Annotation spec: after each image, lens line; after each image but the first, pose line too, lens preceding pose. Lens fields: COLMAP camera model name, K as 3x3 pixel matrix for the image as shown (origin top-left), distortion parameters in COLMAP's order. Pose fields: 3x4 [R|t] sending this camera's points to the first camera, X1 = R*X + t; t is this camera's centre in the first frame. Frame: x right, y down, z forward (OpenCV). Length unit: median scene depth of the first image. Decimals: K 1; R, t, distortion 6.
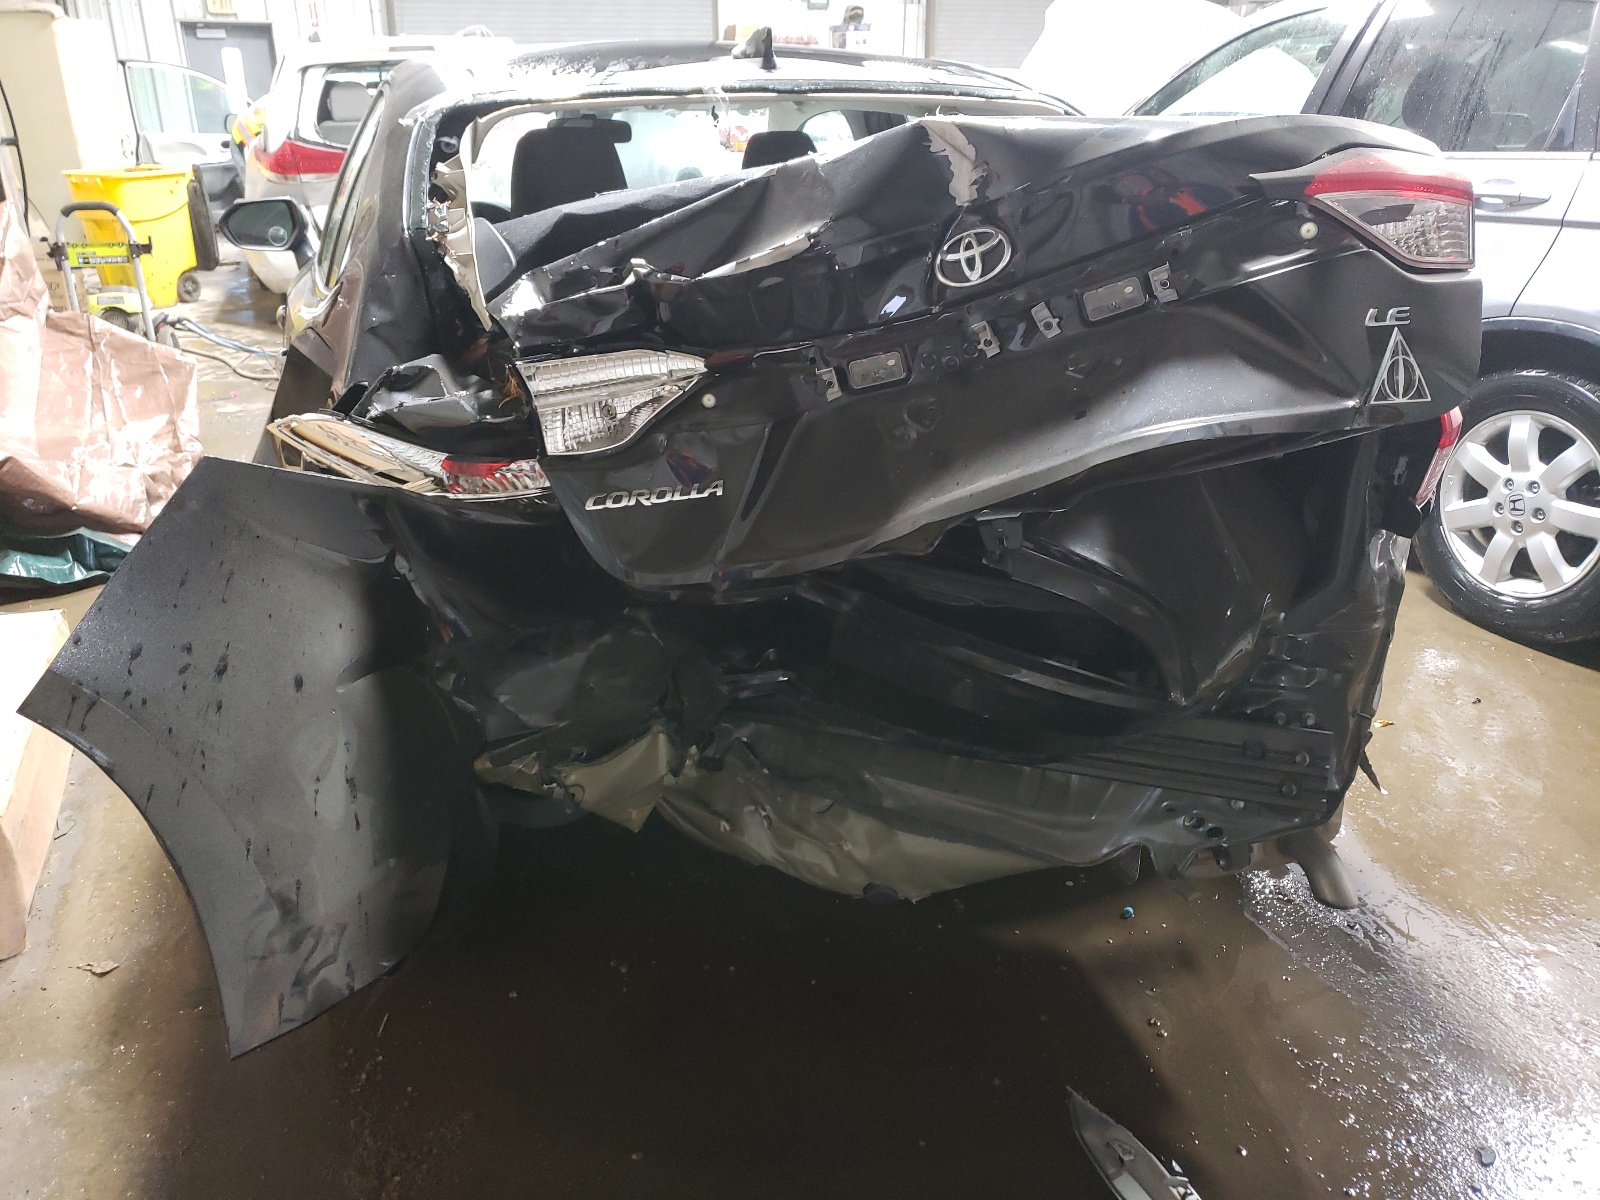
lens RADIAL K [[1159.9, 0, 800.0], [0, 1159.9, 600.0], [0, 0, 1]] dist [0.046878, -0.085179]
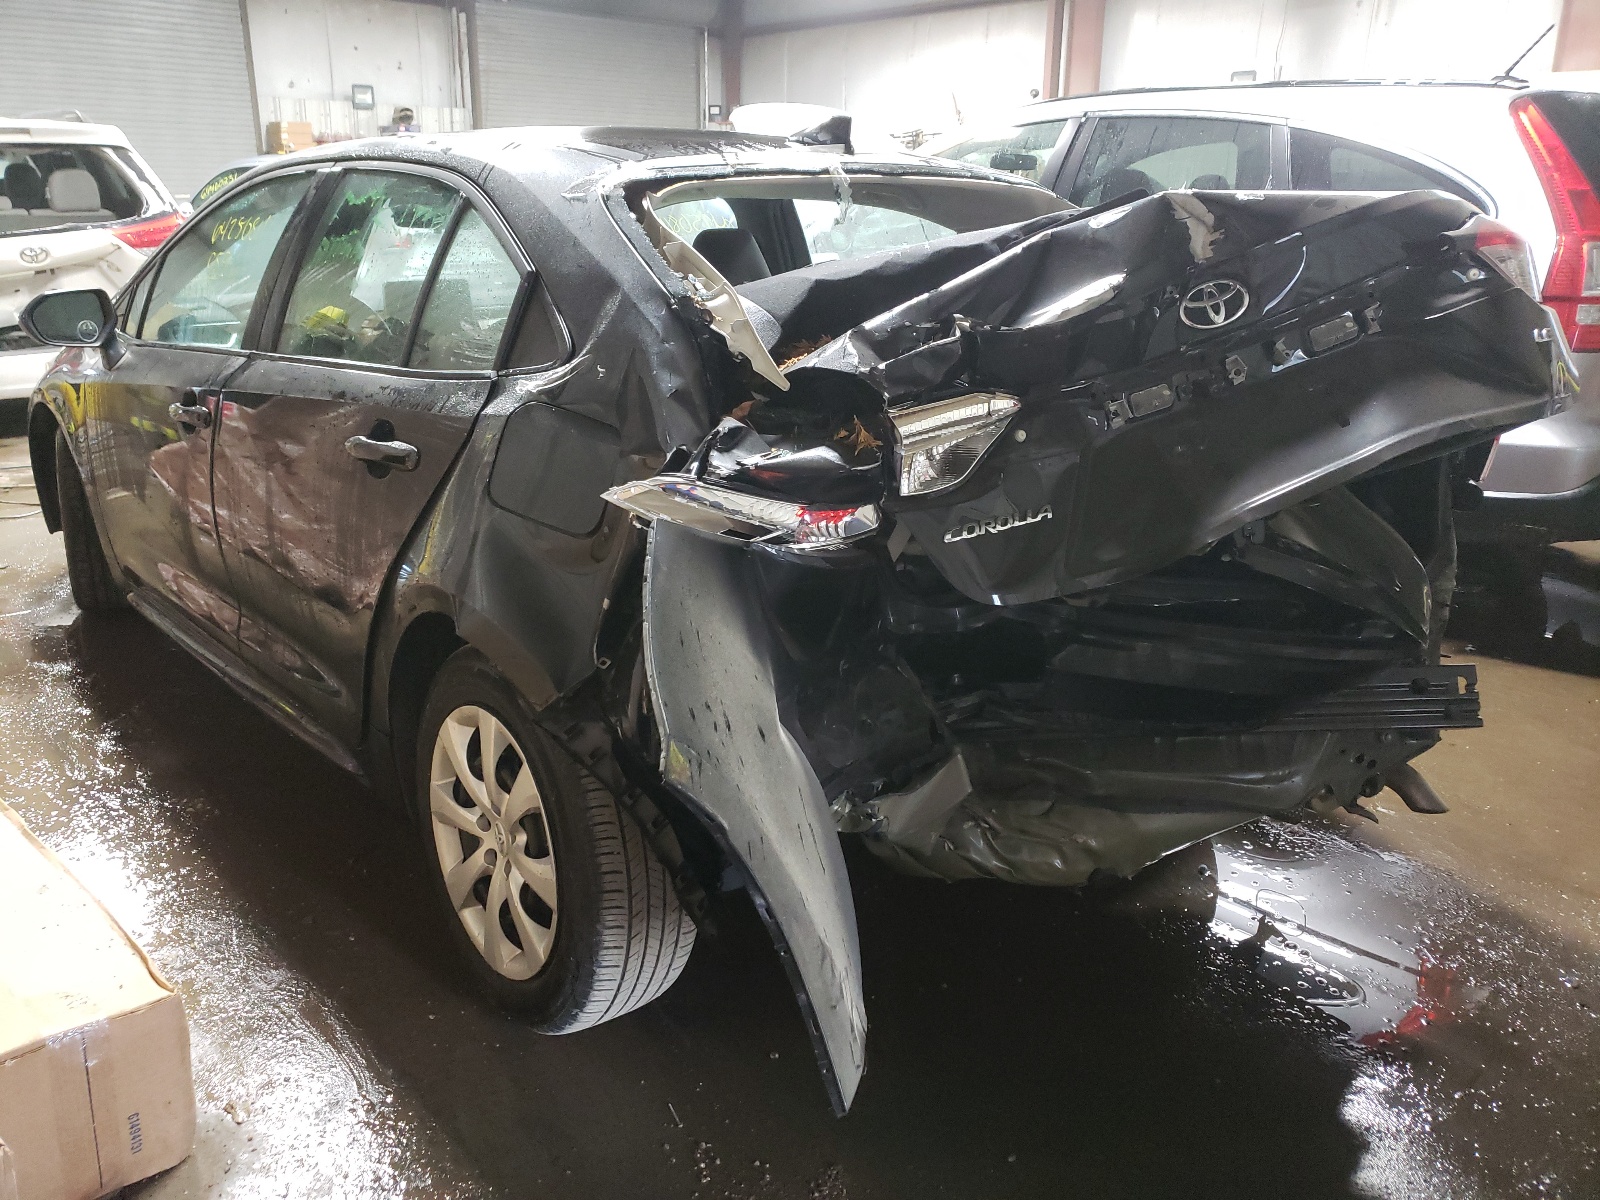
lens RADIAL K [[1159.9, 0, 800.0], [0, 1159.9, 600.0], [0, 0, 1]] dist [0.046878, -0.085179]
pose [[0.931829, -0.109791, 0.345890, -0.687059], [0.135887, 0.989357, -0.052040, 0.012638], [-0.336495, 0.095495, 0.936831, 0.043067]]
